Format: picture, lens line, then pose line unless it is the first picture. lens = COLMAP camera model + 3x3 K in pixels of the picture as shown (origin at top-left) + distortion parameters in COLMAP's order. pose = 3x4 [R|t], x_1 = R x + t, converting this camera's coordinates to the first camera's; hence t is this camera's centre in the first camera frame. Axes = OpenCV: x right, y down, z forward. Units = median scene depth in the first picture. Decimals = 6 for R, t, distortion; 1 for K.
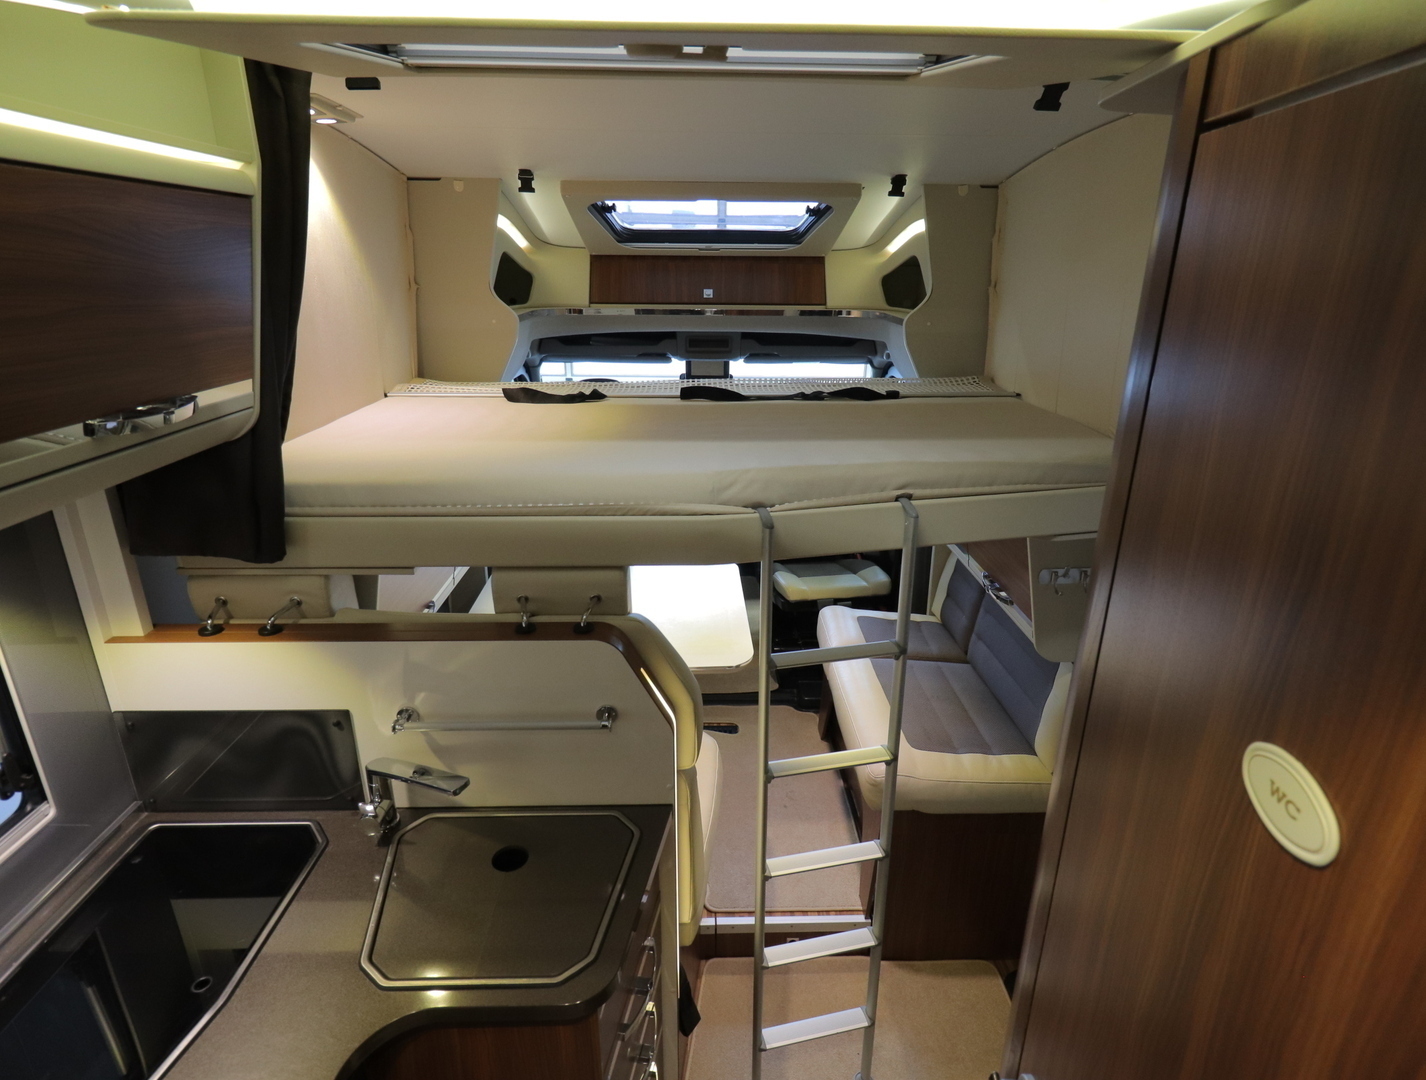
lens RADIAL K [[753.3, 0, 713.6], [0, 753.3, 539.6], [0, 0, 1]] dist [0.001953, 0.000756]
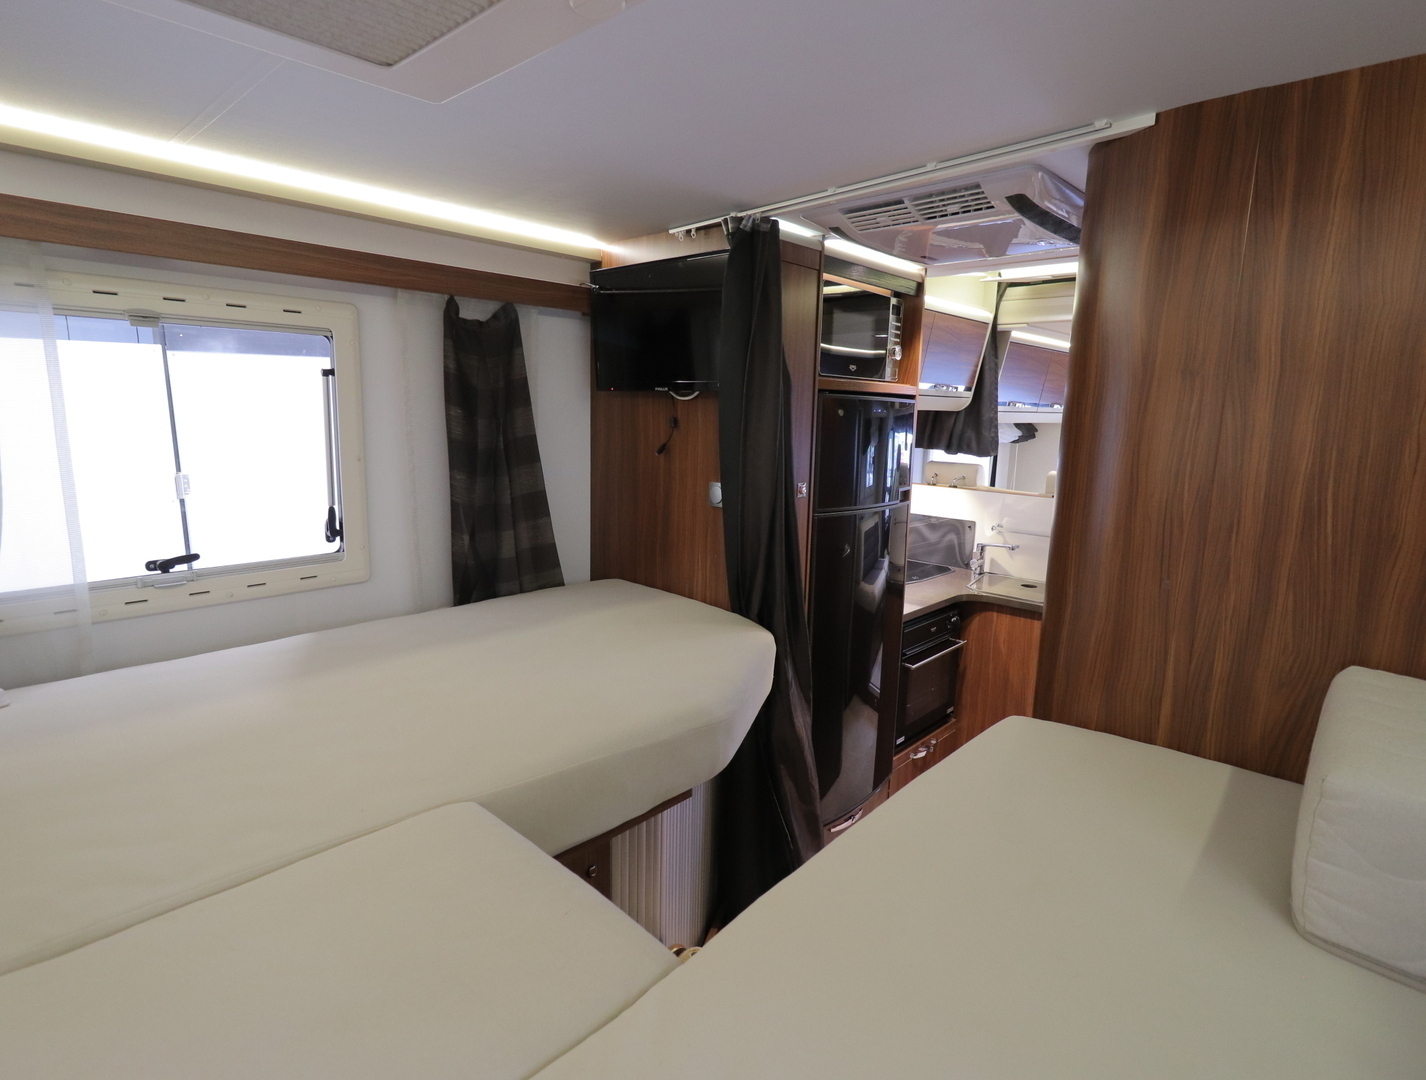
lens RADIAL K [[753.3, 0, 718.9], [0, 753.3, 542.9], [0, 0, 1]] dist [0.001953, 0.000756]
pose [[0.721716, 0.132953, -0.679301, 0.580183], [-0.255027, 0.963417, -0.082390, 0.703458], [0.643497, 0.232702, 0.729220, -1.289830]]
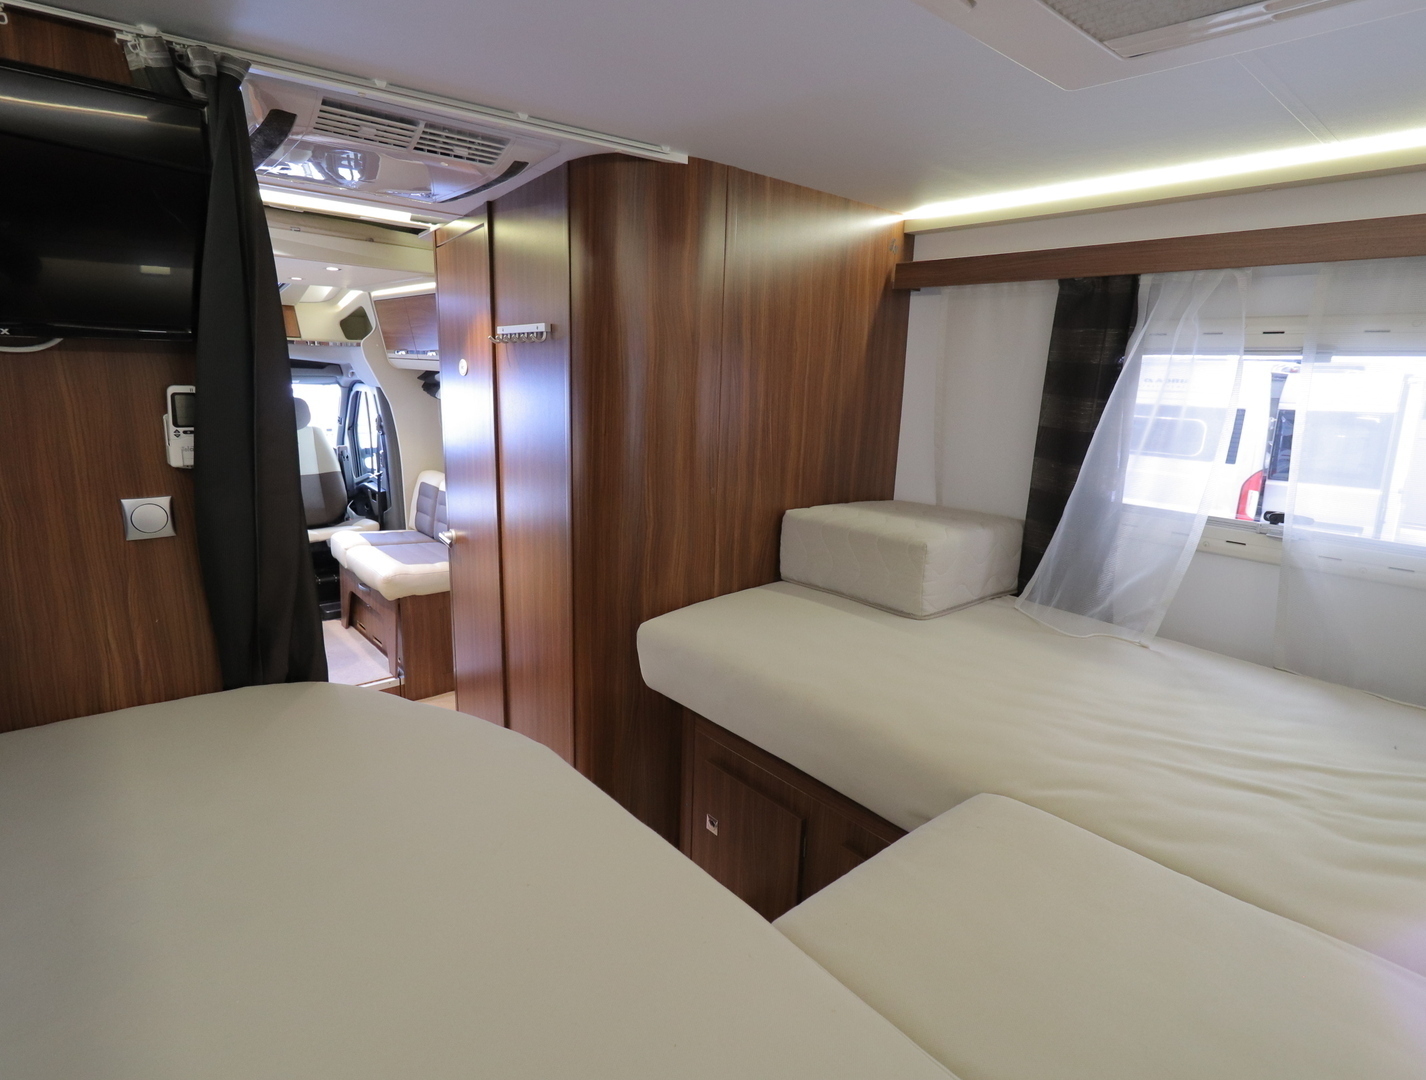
lens RADIAL K [[753.3, 0, 718.6], [0, 753.3, 541.8], [0, 0, 1]] dist [0.001953, 0.000756]
pose [[0.768024, -0.128814, 0.627333, -0.451814], [0.198410, 0.979226, -0.041836, 0.686515], [-0.608912, 0.156601, 0.777627, -1.309583]]
